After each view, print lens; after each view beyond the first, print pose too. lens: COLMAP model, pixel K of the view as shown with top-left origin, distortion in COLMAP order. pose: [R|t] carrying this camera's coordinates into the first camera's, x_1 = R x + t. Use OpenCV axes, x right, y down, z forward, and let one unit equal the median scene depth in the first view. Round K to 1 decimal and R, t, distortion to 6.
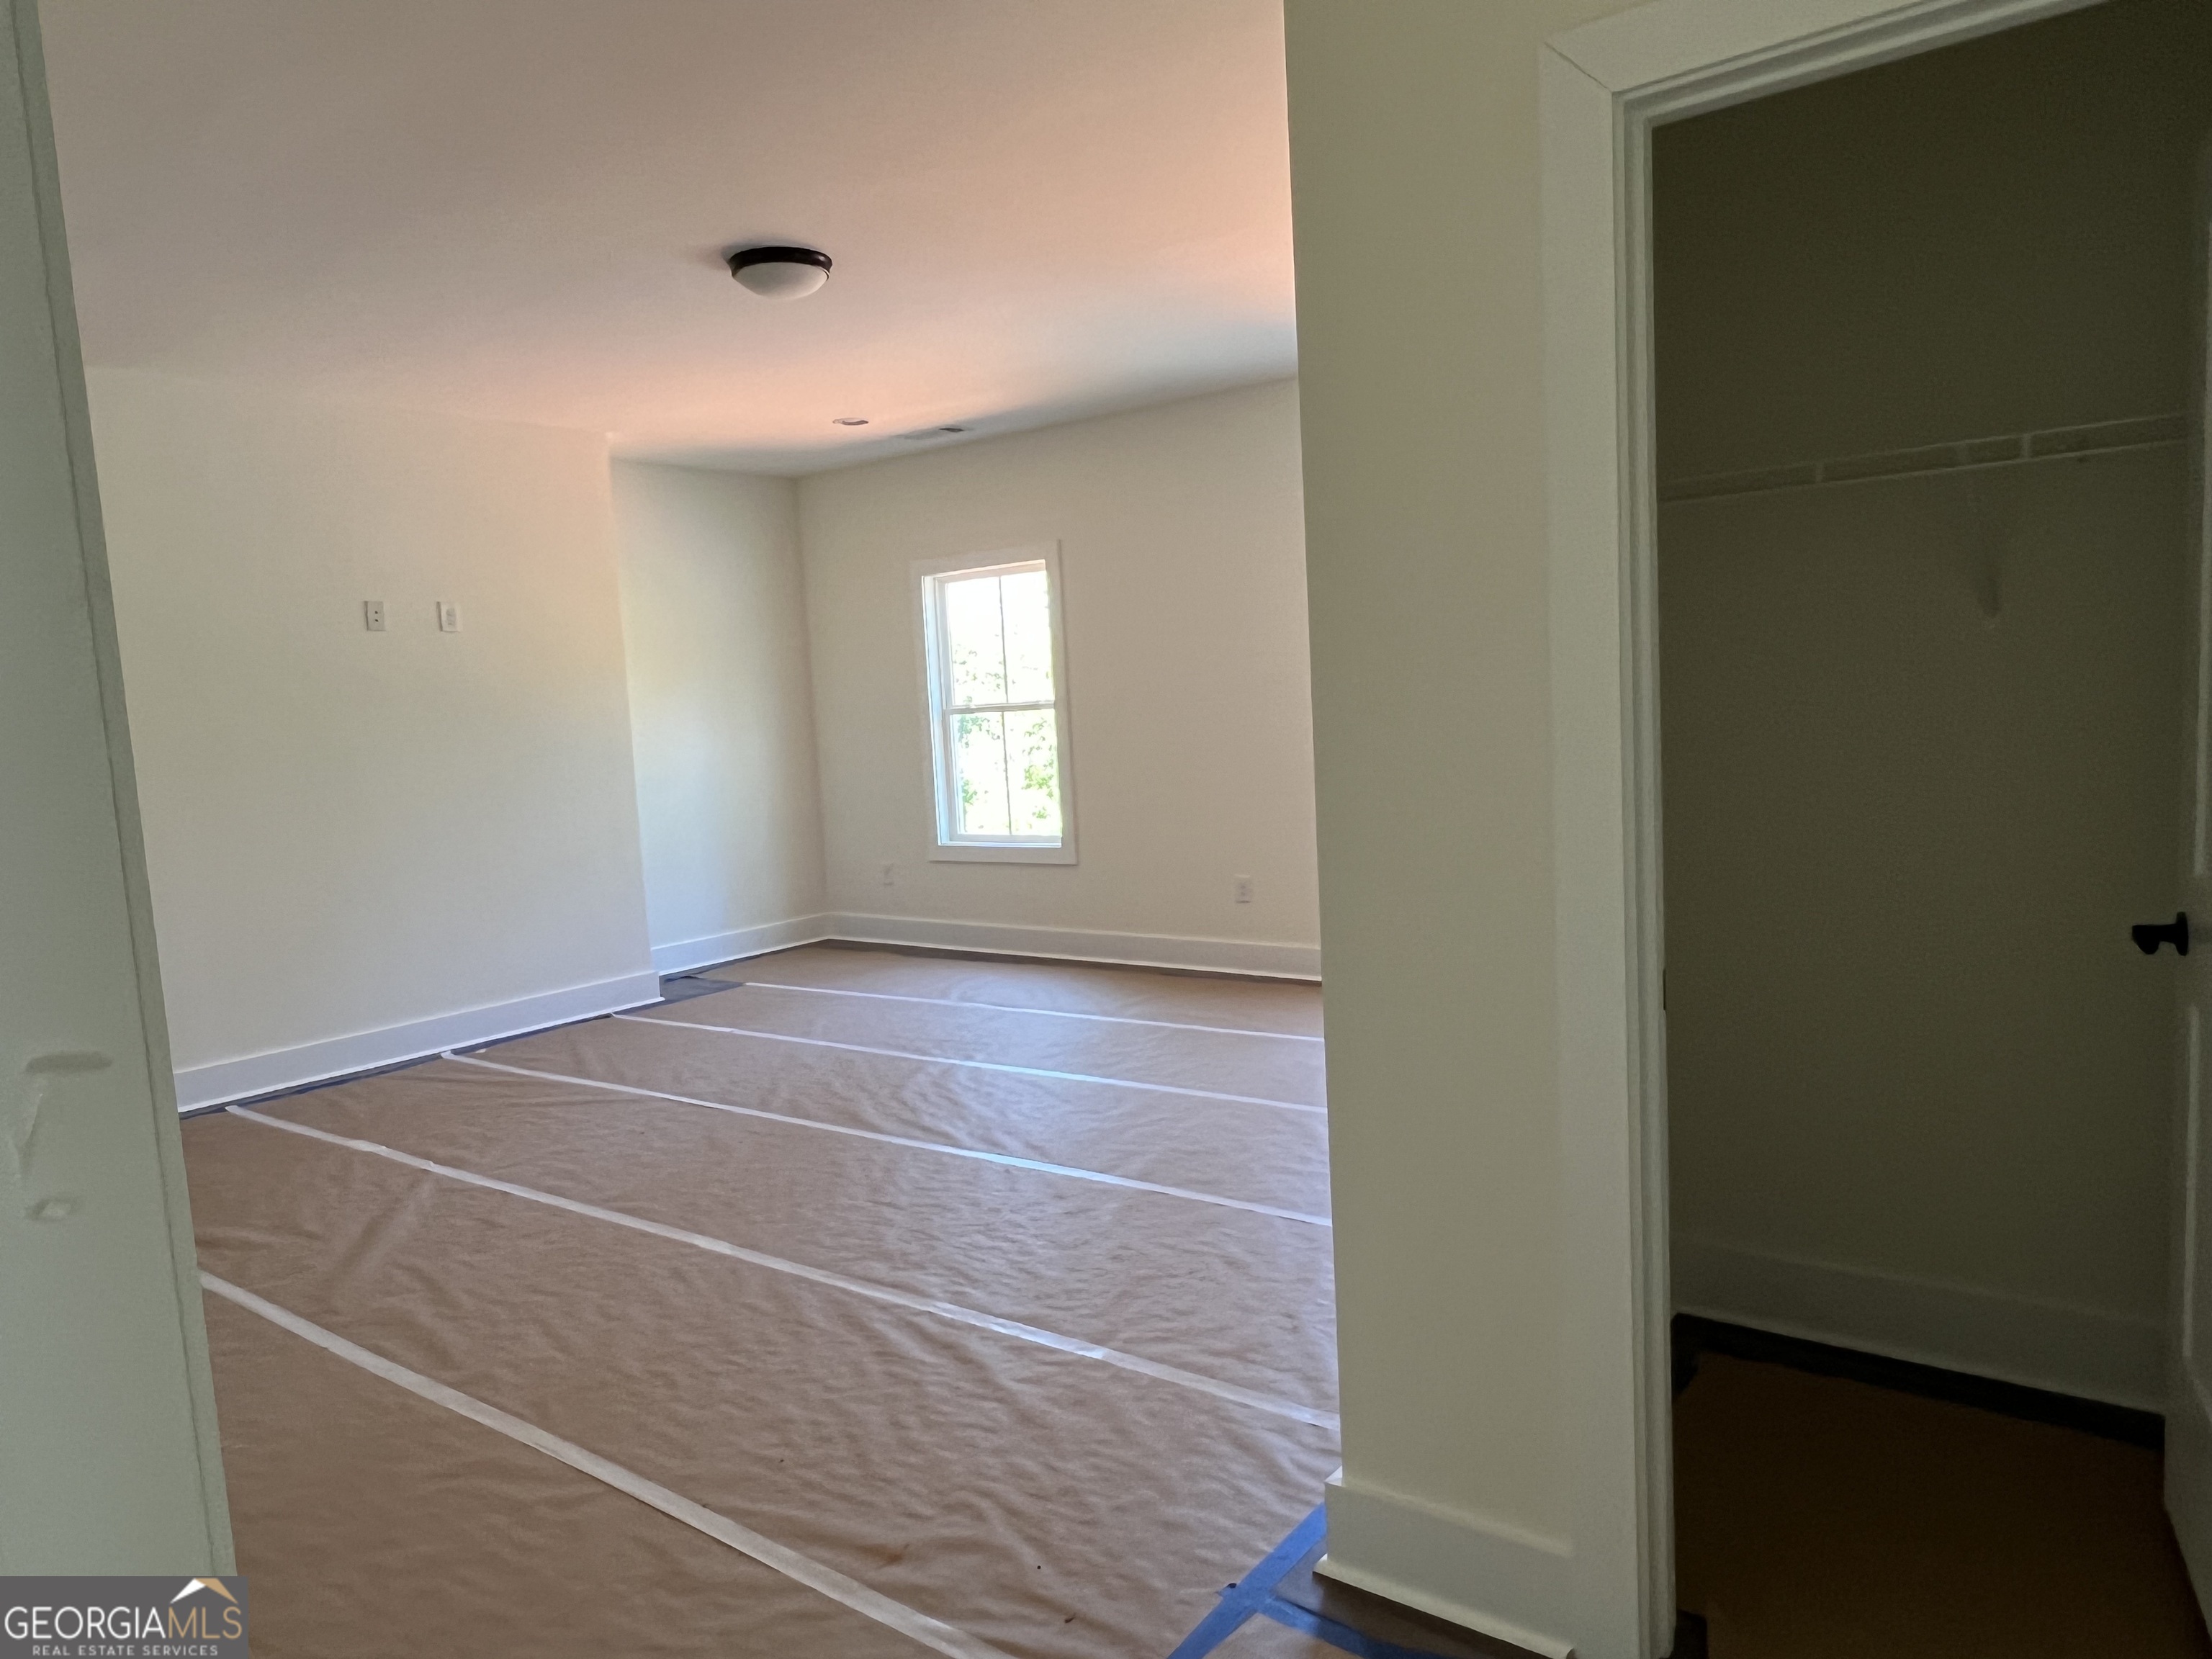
lens RADIAL K [[1431.4, 0, 1107.9], [0, 1431.4, 845.2], [0, 0, 1]] dist [-0.004924, -0.001362]
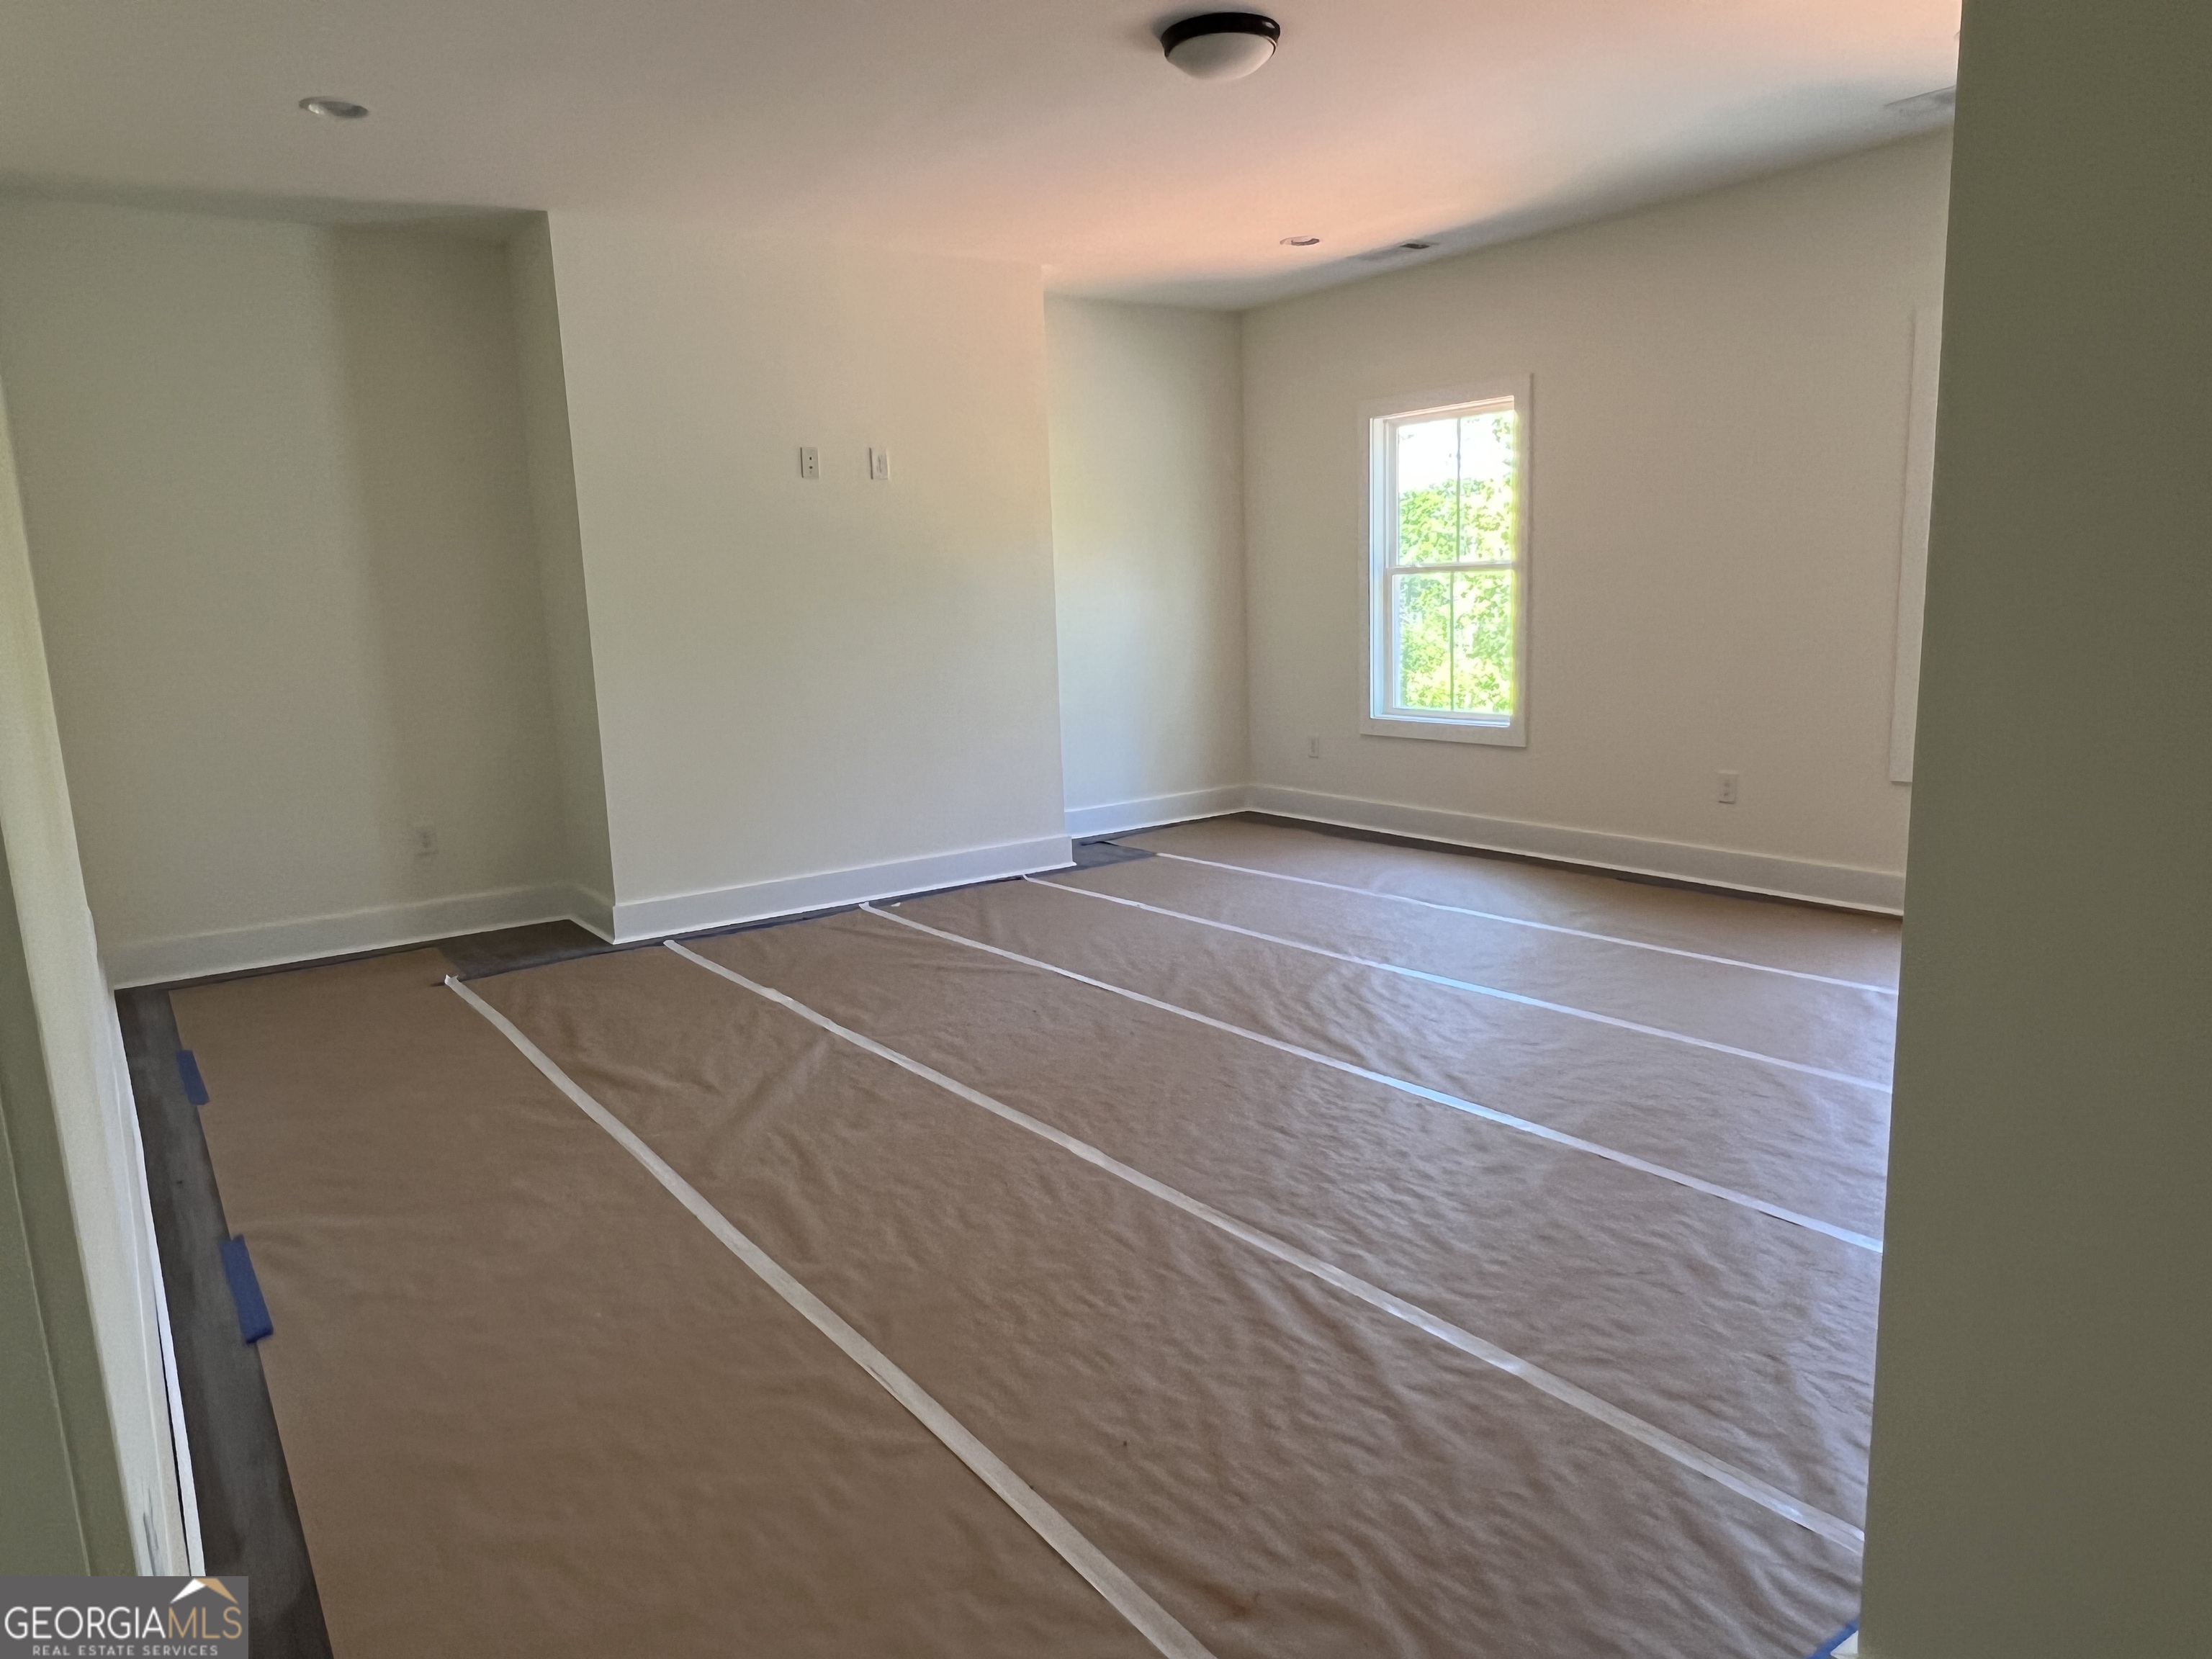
lens RADIAL K [[1431.4, 0, 1107.9], [0, 1431.4, 845.2], [0, 0, 1]] dist [-0.004924, -0.001362]
pose [[0.953263, 0.072490, -0.293315, -0.007947], [-0.044183, 0.993801, 0.102017, -0.009951], [0.298892, -0.084290, 0.950557, 0.140589]]
